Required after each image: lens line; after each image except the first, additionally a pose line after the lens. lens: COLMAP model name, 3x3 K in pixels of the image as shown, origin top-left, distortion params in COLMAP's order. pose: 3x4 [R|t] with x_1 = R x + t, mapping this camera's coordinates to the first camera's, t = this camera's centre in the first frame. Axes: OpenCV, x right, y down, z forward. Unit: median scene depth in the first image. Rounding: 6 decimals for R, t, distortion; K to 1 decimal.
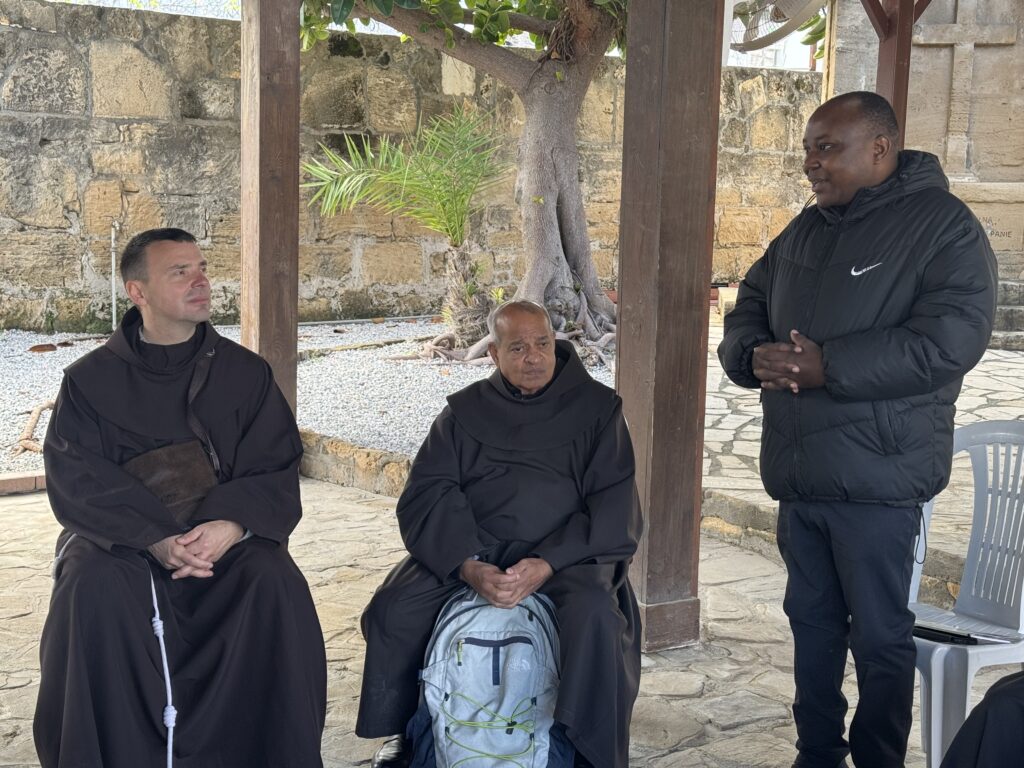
lens RADIAL K [[1497.5, 0, 509.8], [0, 1497.5, 383.2], [0, 0, 1]] dist [0.133316, 0.000000]
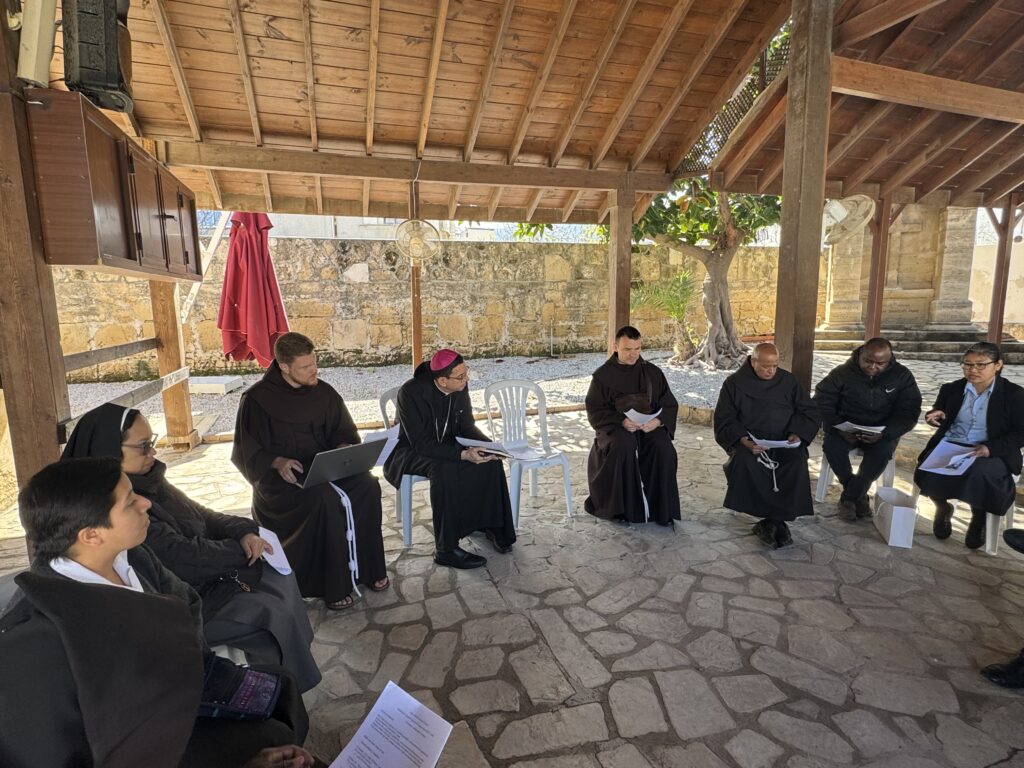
lens RADIAL K [[547.0, 0, 512.1], [0, 547.0, 382.5], [0, 0, 1]] dist [-0.000947, 0.000655]
pose [[0.957748, 0.003095, -0.287592, -0.038905], [0.002837, 0.999792, 0.020206, -0.005932], [0.287595, -0.020168, 0.957540, -0.006655]]
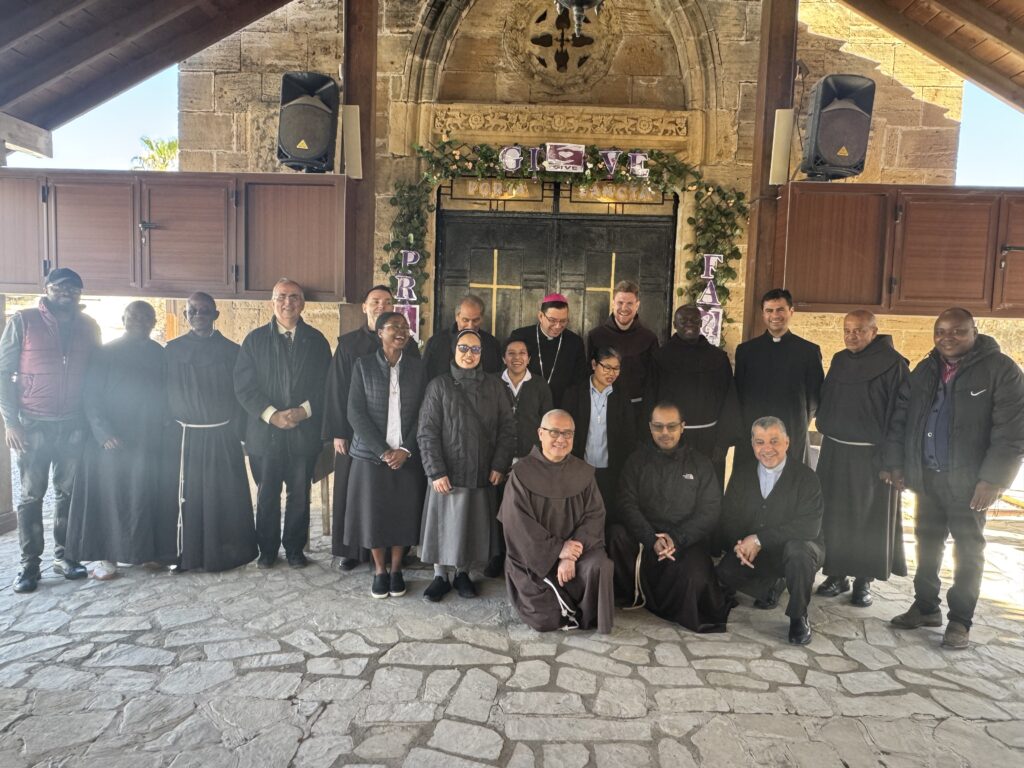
lens RADIAL K [[688.0, 0, 512.3], [0, 688.0, 388.6], [0, 0, 1]] dist [-0.007222, 0.015206]
pose [[-0.616486, 0.019525, -0.787124, 0.133163], [-0.142528, 0.980410, 0.135950, -0.046566], [0.774358, 0.195999, -0.601626, 0.335678]]
